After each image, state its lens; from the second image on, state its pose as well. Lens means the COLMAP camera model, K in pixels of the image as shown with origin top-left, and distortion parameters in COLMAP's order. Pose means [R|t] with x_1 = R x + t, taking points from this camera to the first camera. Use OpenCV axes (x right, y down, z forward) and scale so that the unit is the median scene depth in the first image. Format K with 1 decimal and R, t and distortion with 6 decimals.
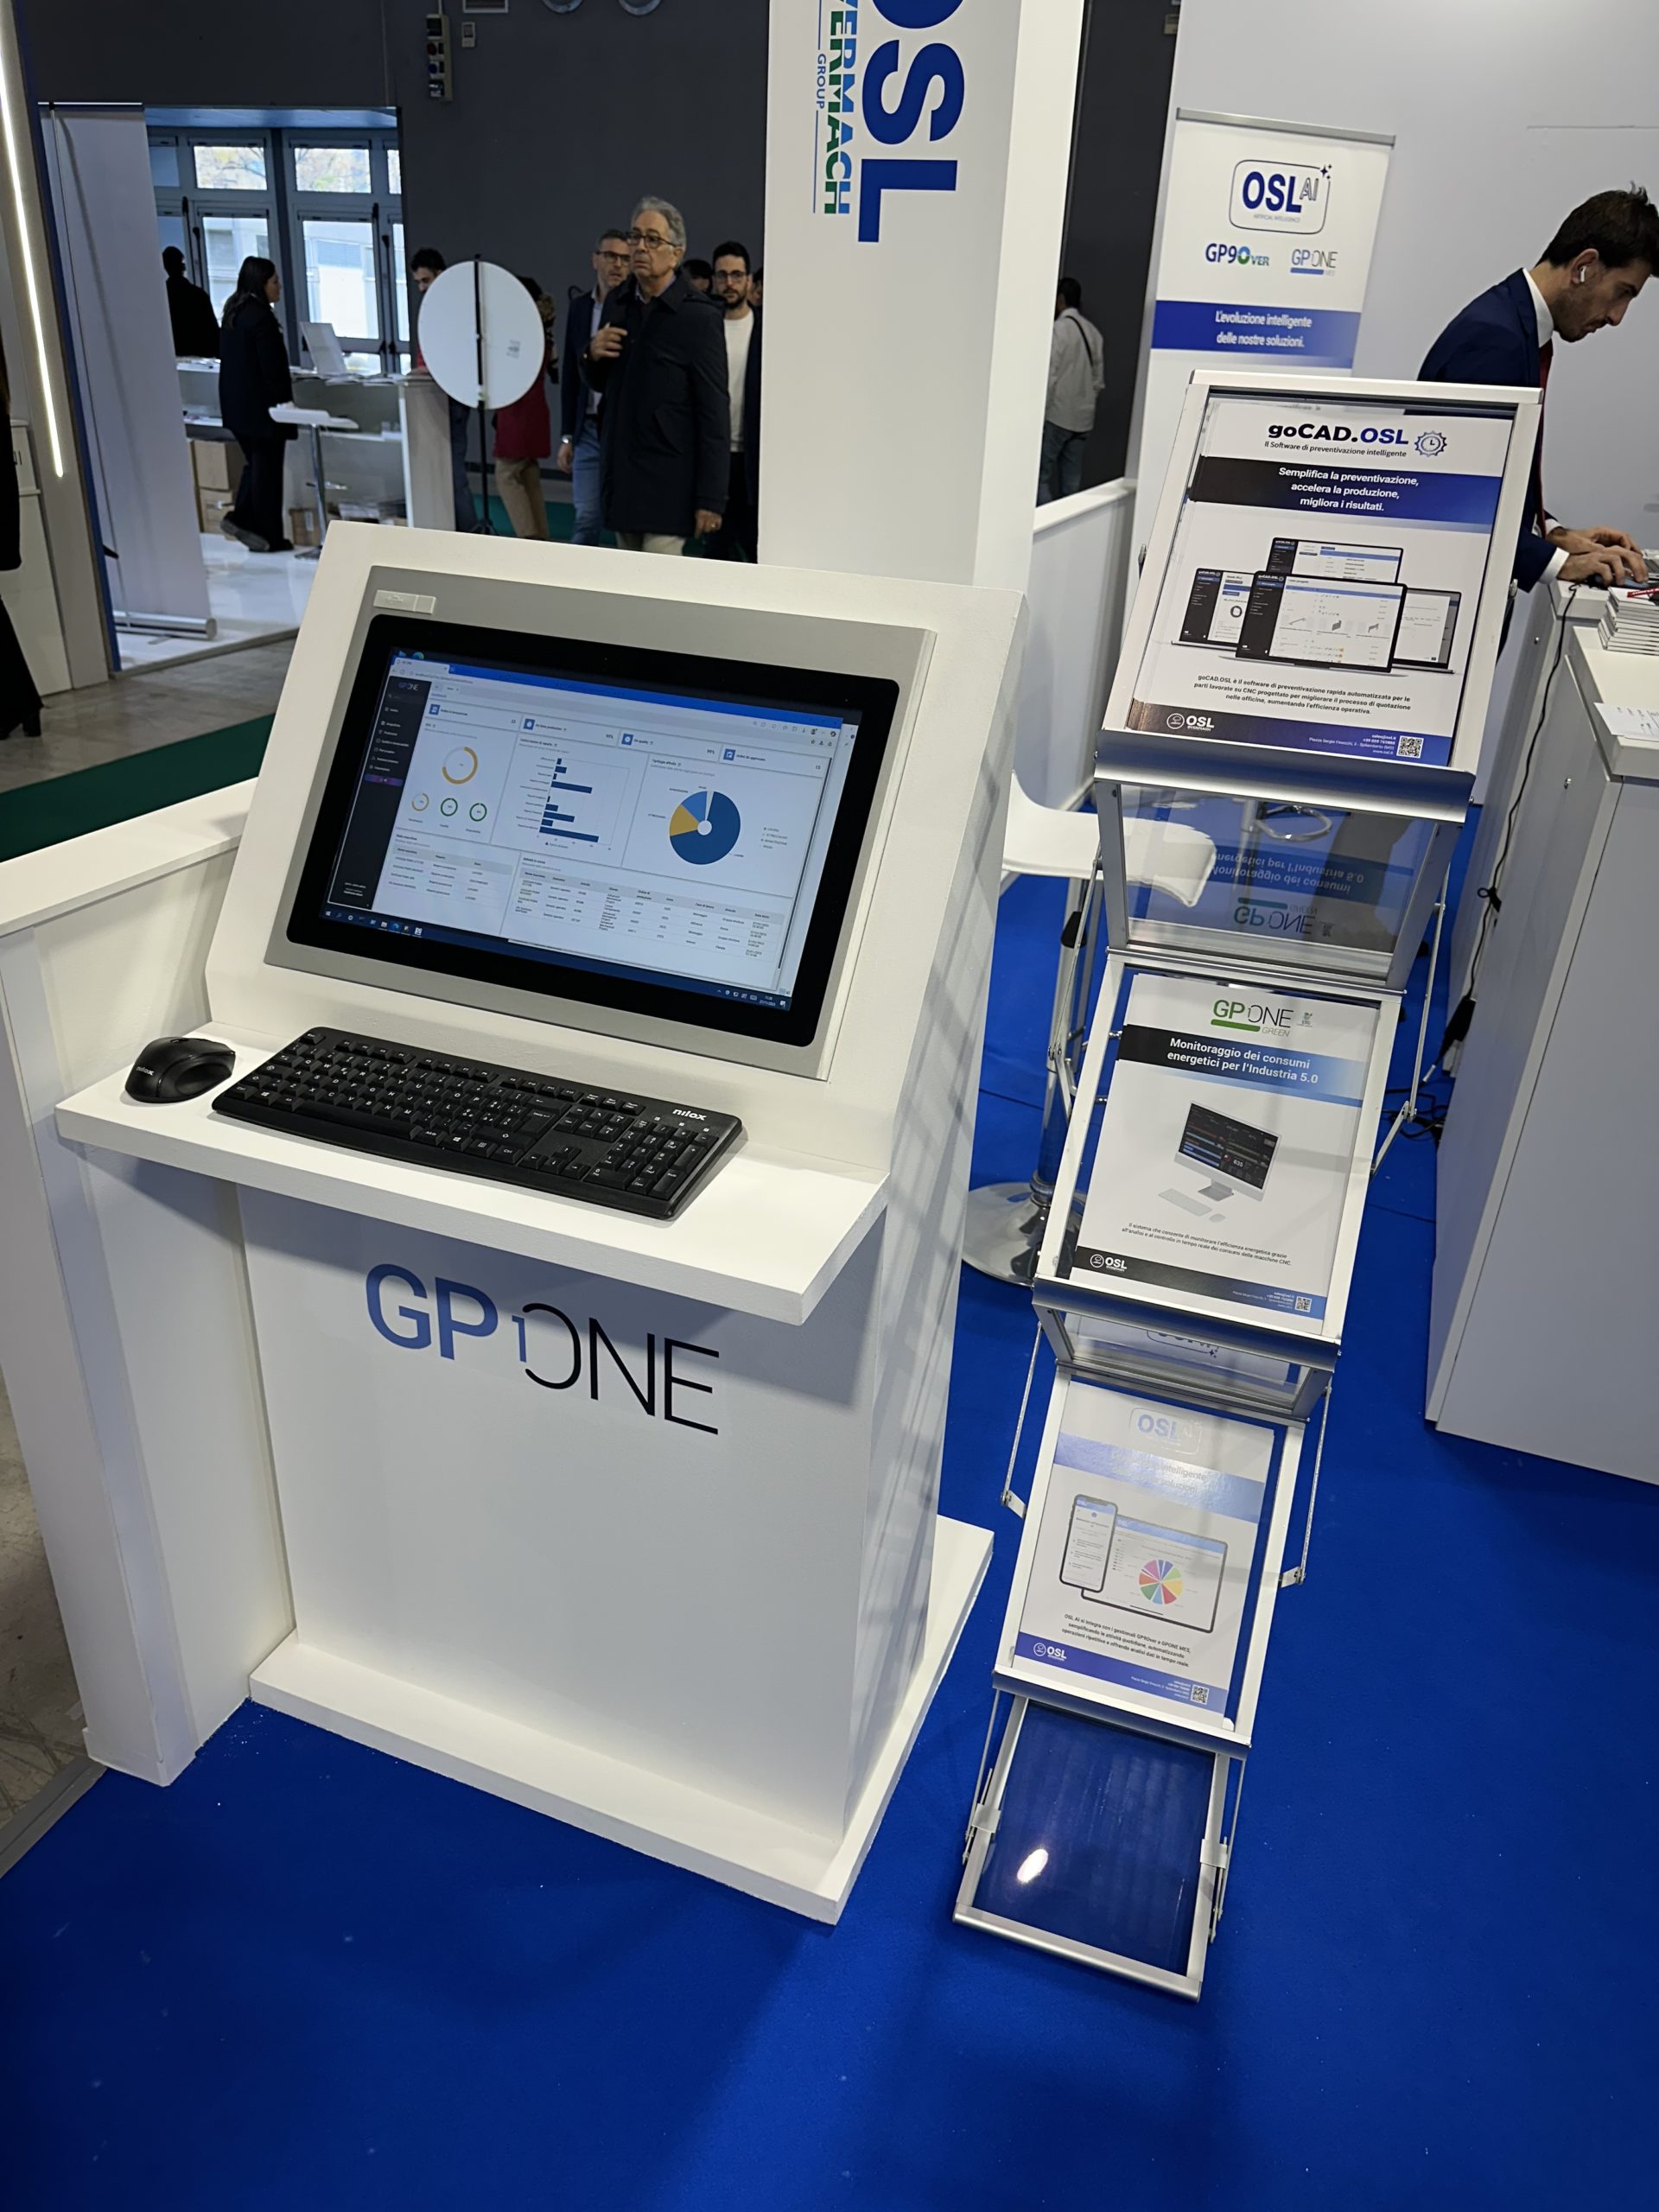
lens RADIAL K [[1535.1, 0, 825.3], [0, 1535.1, 1106.4], [0, 0, 1]] dist [0.086305, -0.106457]
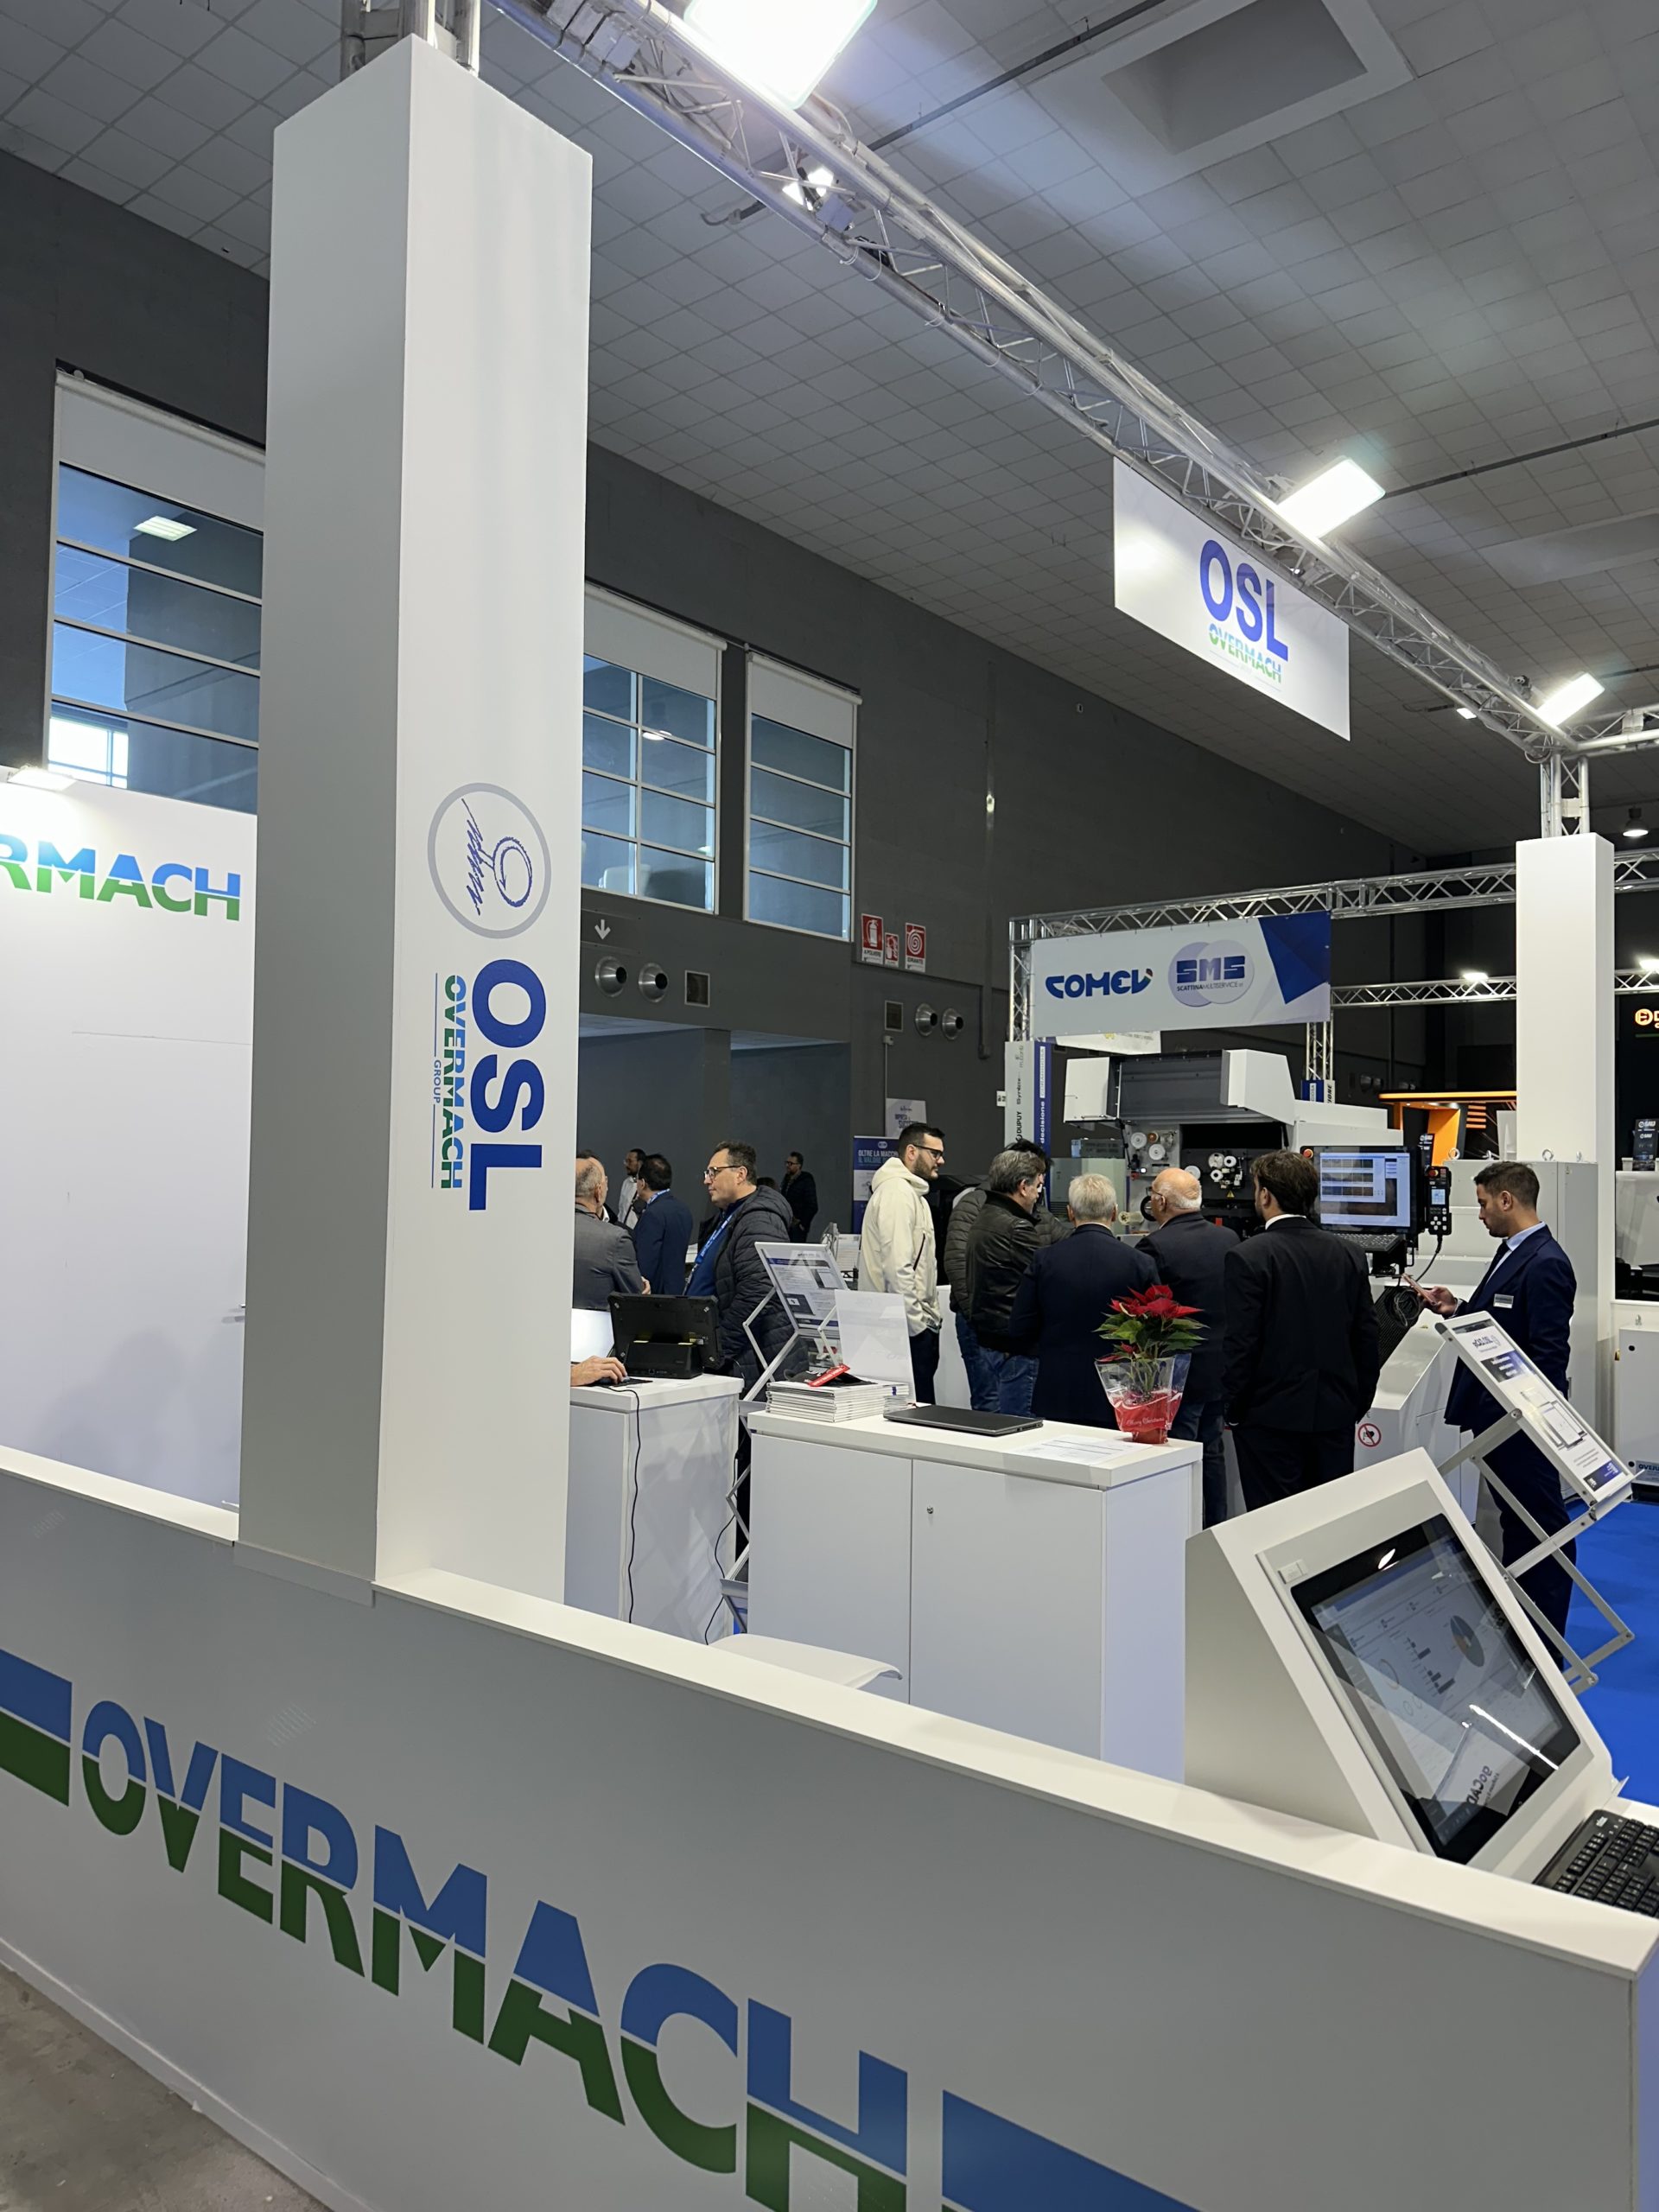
lens RADIAL K [[1535.1, 0, 825.3], [0, 1535.1, 1106.4], [0, 0, 1]] dist [0.086305, -0.106457]
pose [[0.320964, -0.005274, 0.947077, -1.466119], [0.423098, 0.895451, -0.138401, -0.605165], [-0.847331, 0.445128, 0.289639, 0.752197]]
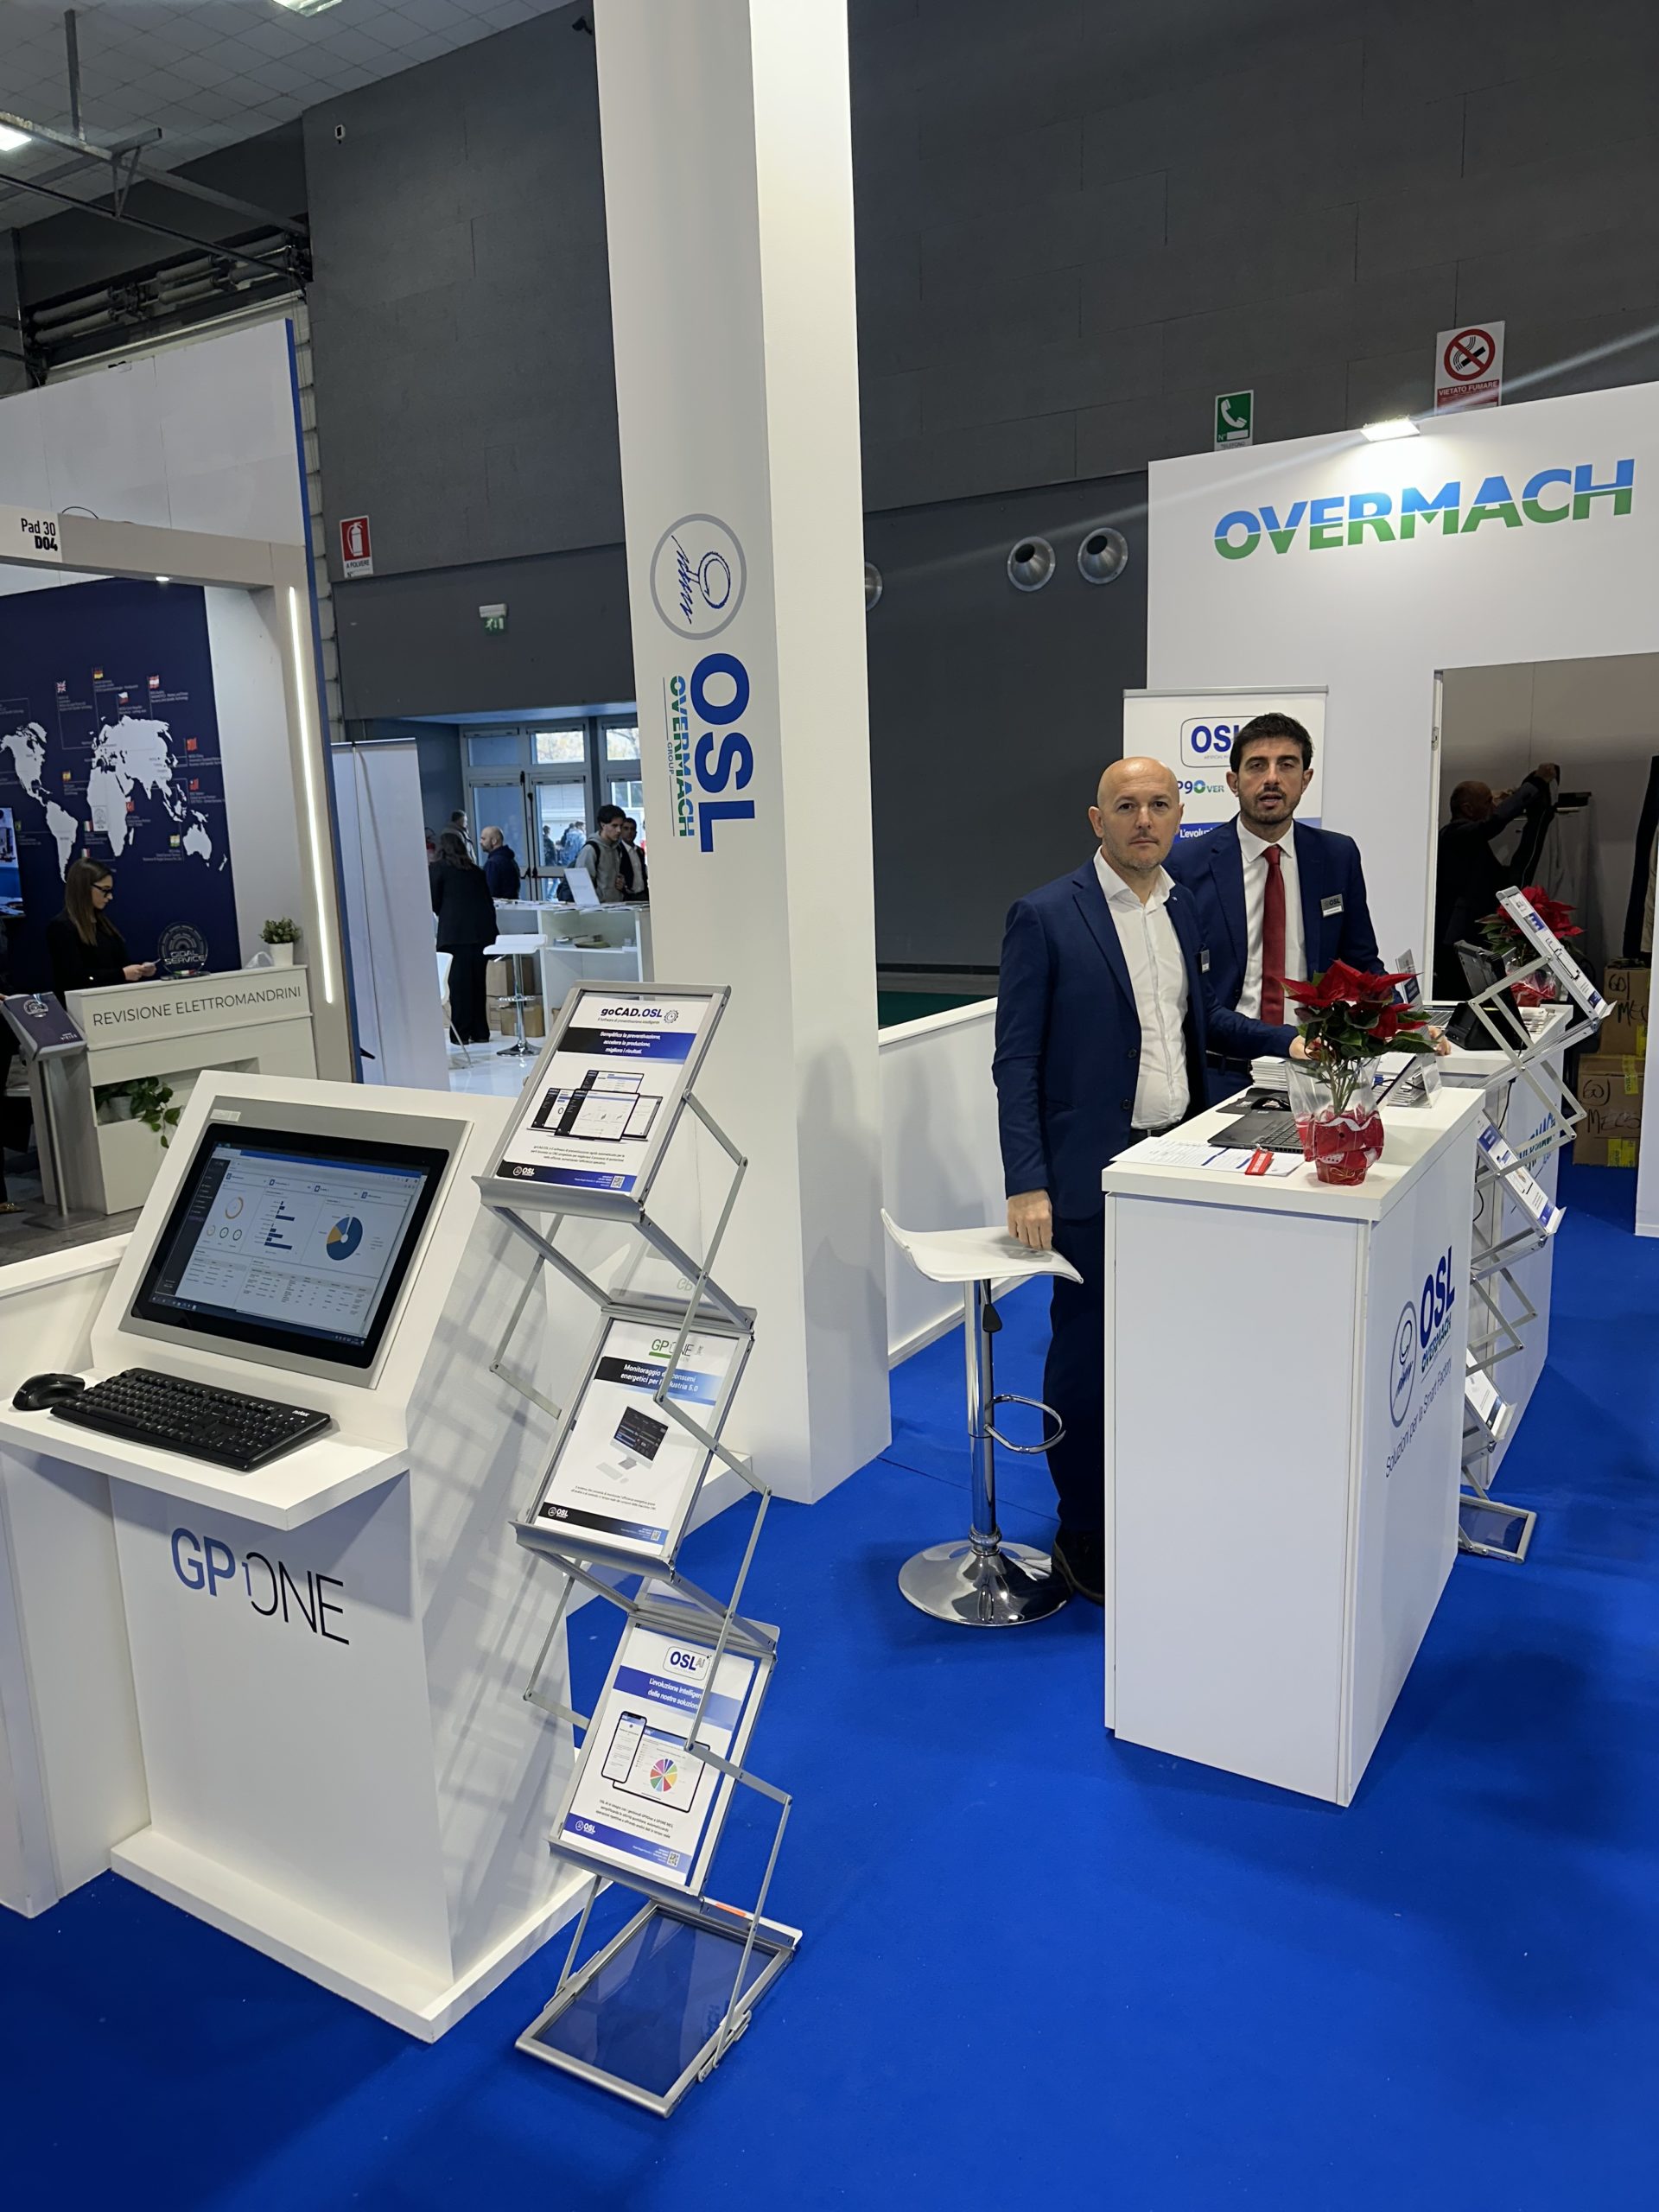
lens RADIAL K [[1527.0, 0, 833.4], [0, 1527.0, 1118.0], [0, 0, 1]] dist [0.147575, -0.214339]
pose [[0.978922, -0.039788, -0.200323, 0.691960], [-0.015301, 0.963796, -0.266201, 0.115133], [0.203662, 0.263655, 0.942872, -0.444942]]
